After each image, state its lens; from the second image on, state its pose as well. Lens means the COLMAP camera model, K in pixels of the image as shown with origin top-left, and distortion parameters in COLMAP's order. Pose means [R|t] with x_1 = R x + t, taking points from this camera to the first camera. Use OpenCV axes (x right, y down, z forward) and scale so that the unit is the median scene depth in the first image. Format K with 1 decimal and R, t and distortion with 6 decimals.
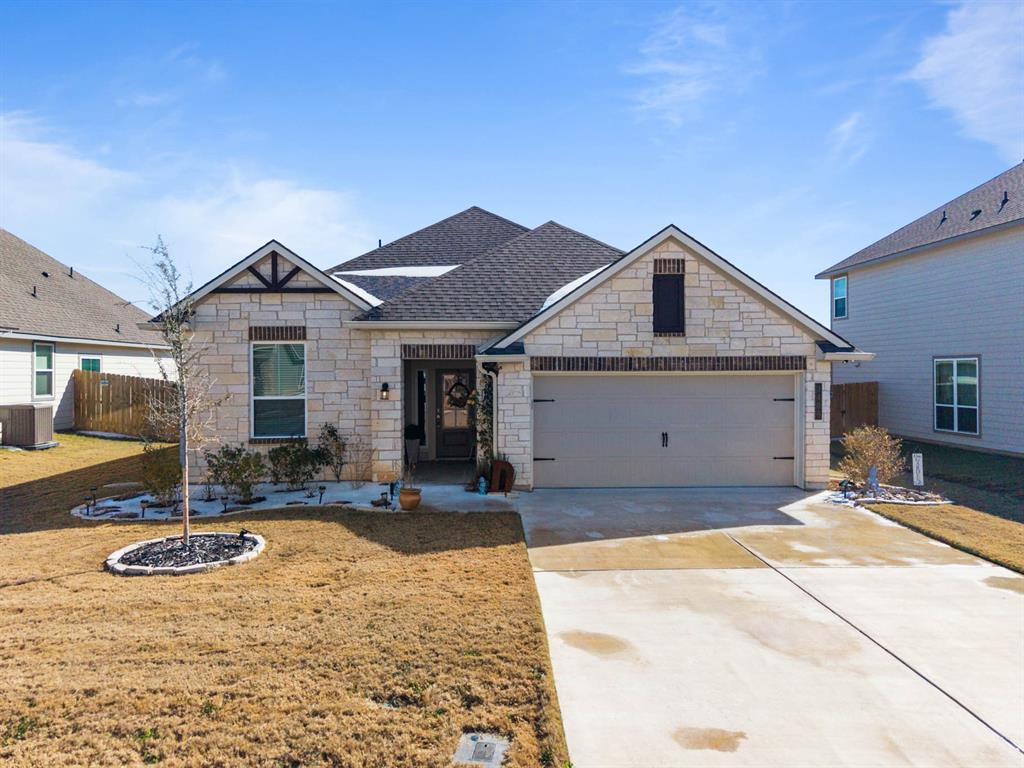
lens RADIAL K [[702.4, 0, 513.1], [0, 702.4, 378.9], [0, 0, 1]] dist [0.009788, -0.001923]
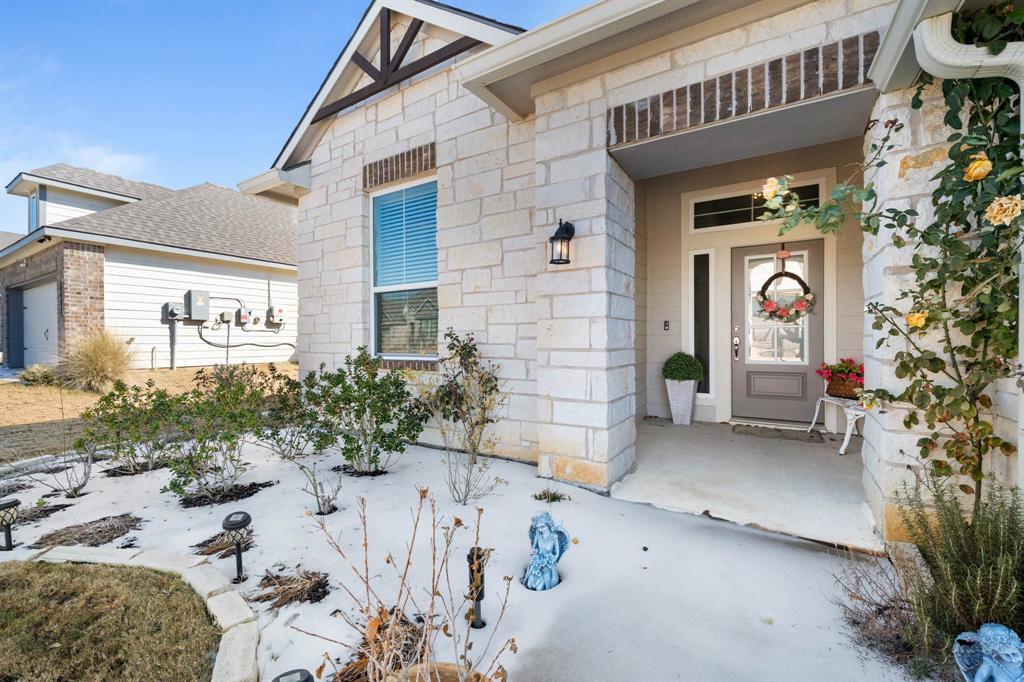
lens RADIAL K [[420.5, 0, 511.0], [0, 420.5, 337.7], [0, 0, 1]] dist [0.001987, 0.000155]
pose [[0.810374, 0.003119, -0.585905, -0.072270], [-0.011252, 0.999884, -0.010241, 0.069769], [0.585805, 0.014892, 0.810315, 0.791512]]
